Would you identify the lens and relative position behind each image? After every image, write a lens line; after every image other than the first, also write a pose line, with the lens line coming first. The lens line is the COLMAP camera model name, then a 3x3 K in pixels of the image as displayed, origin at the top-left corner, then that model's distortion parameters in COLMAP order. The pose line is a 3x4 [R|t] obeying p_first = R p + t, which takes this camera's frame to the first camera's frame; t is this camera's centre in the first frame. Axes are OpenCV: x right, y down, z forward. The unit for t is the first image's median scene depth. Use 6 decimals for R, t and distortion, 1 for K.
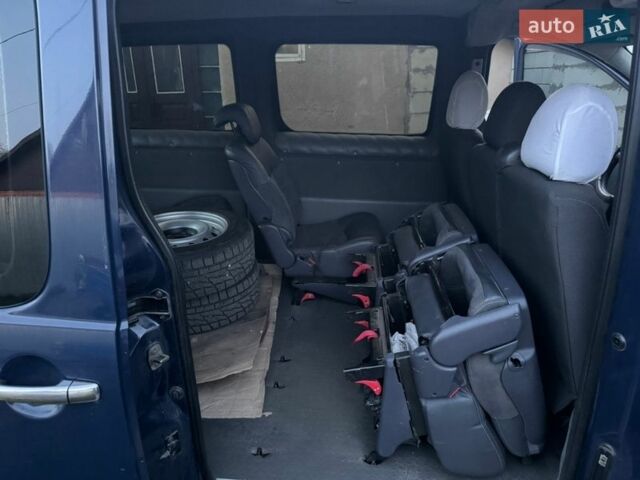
lens RADIAL K [[455.5, 0, 320.0], [0, 455.5, 240.0], [0, 0, 1]] dist [0.005173, -0.001064]
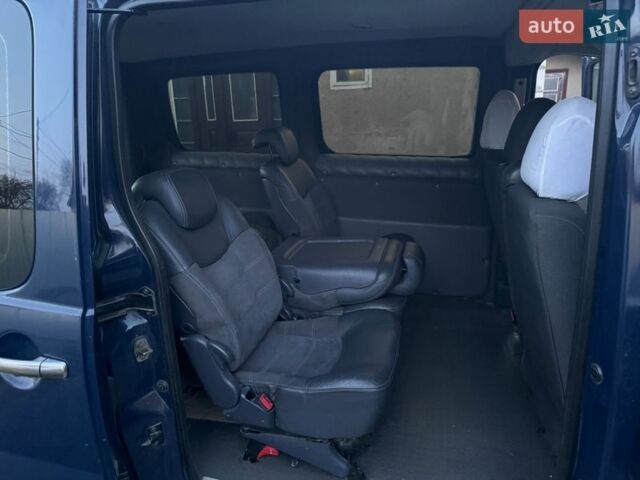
lens RADIAL K [[455.5, 0, 320.0], [0, 455.5, 240.0], [0, 0, 1]] dist [0.005173, -0.001064]
pose [[0.980054, 0.037968, -0.195070, 0.247222], [-0.049312, 0.997343, -0.053629, 0.029483], [0.192515, 0.062179, 0.979322, -0.005598]]
